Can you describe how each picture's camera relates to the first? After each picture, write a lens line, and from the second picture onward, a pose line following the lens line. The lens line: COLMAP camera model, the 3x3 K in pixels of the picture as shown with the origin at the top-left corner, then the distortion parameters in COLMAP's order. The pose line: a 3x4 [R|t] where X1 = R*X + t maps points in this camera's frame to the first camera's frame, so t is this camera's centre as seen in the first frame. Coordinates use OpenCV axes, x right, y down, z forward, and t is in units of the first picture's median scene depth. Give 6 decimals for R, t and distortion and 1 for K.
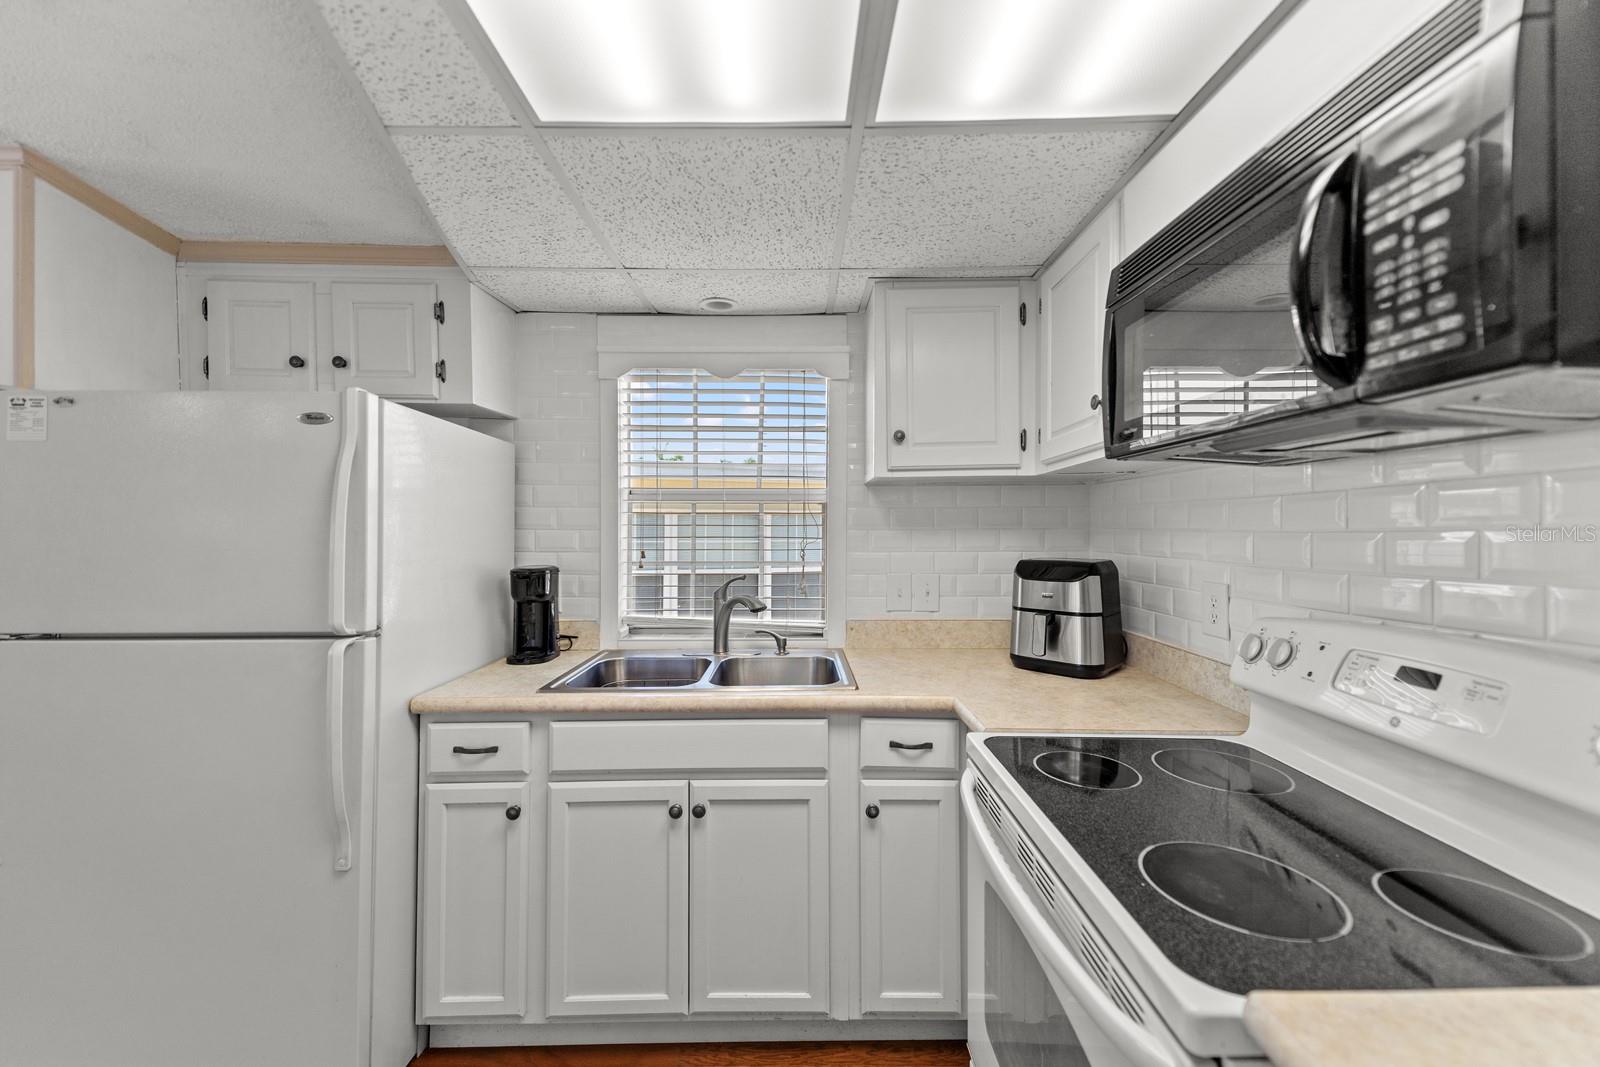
lens RADIAL K [[629.2, 0, 799.0], [0, 629.2, 517.1], [0, 0, 1]] dist [0.028795, -0.012884]
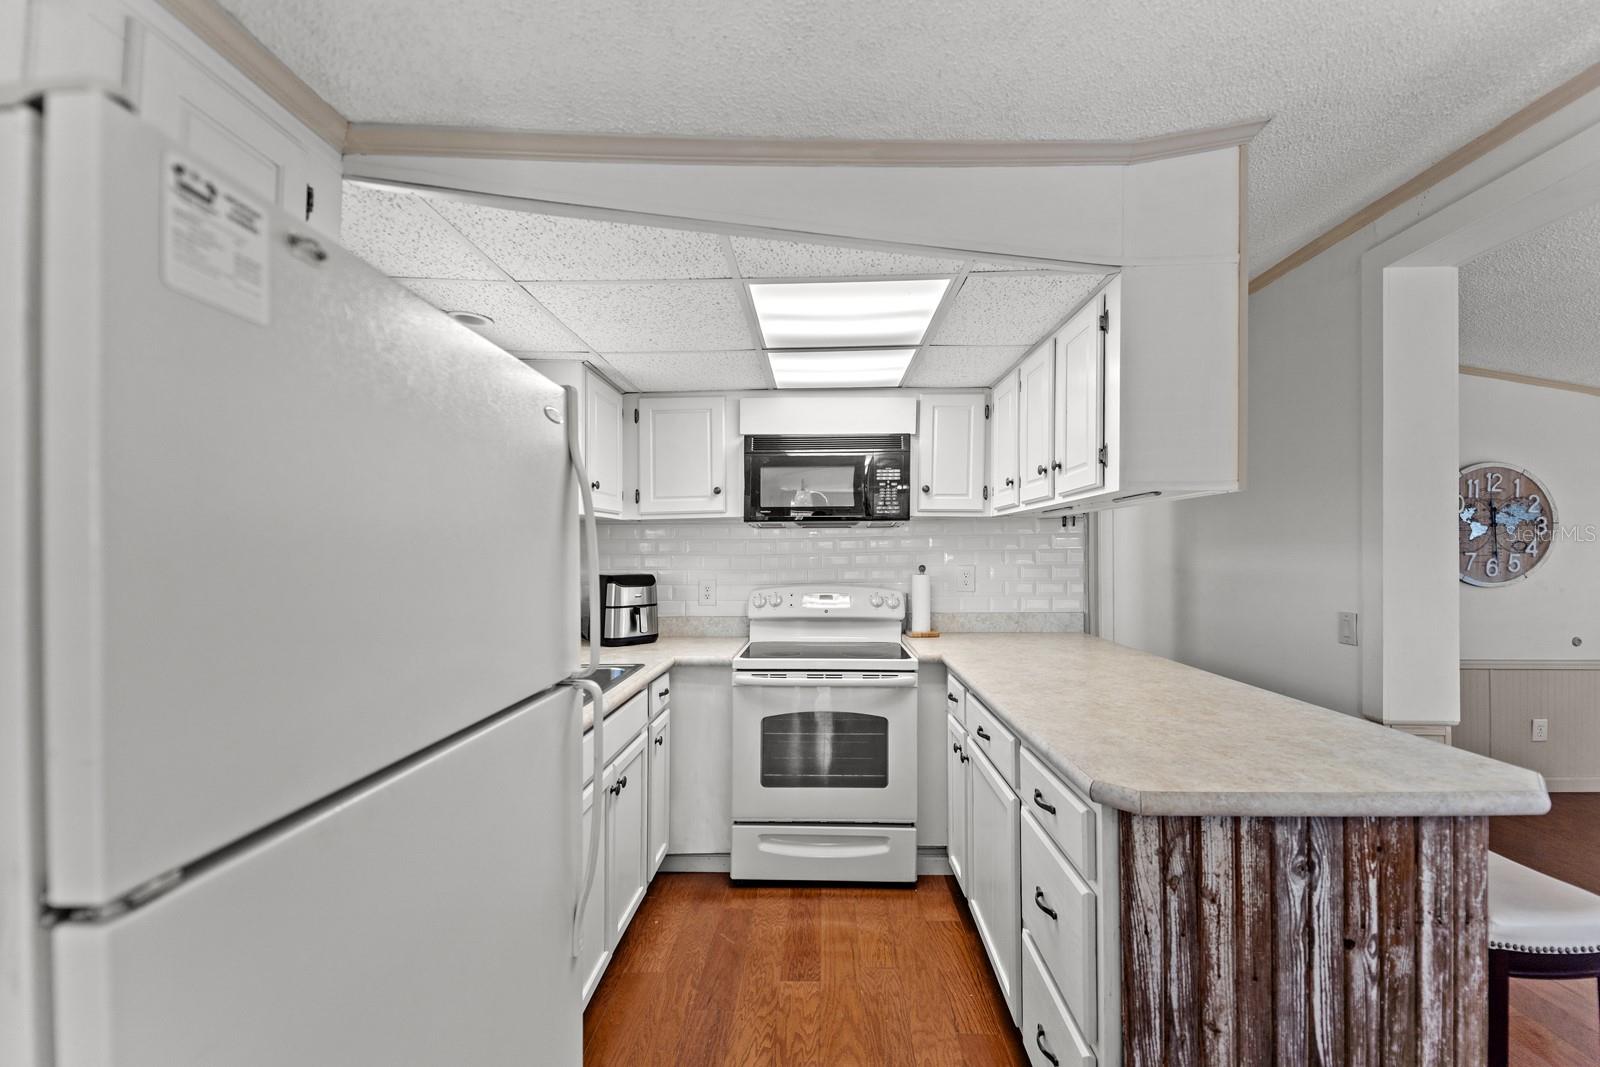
lens RADIAL K [[674.7, 0, 800.0], [0, 674.7, 533.5], [0, 0, 1]] dist [0.032420, -0.017635]
pose [[0.015979, 0.030707, 0.999401, -1.585647], [-0.010780, 0.999475, -0.030537, 0.016775], [-0.999814, -0.010286, 0.016302, 0.664217]]
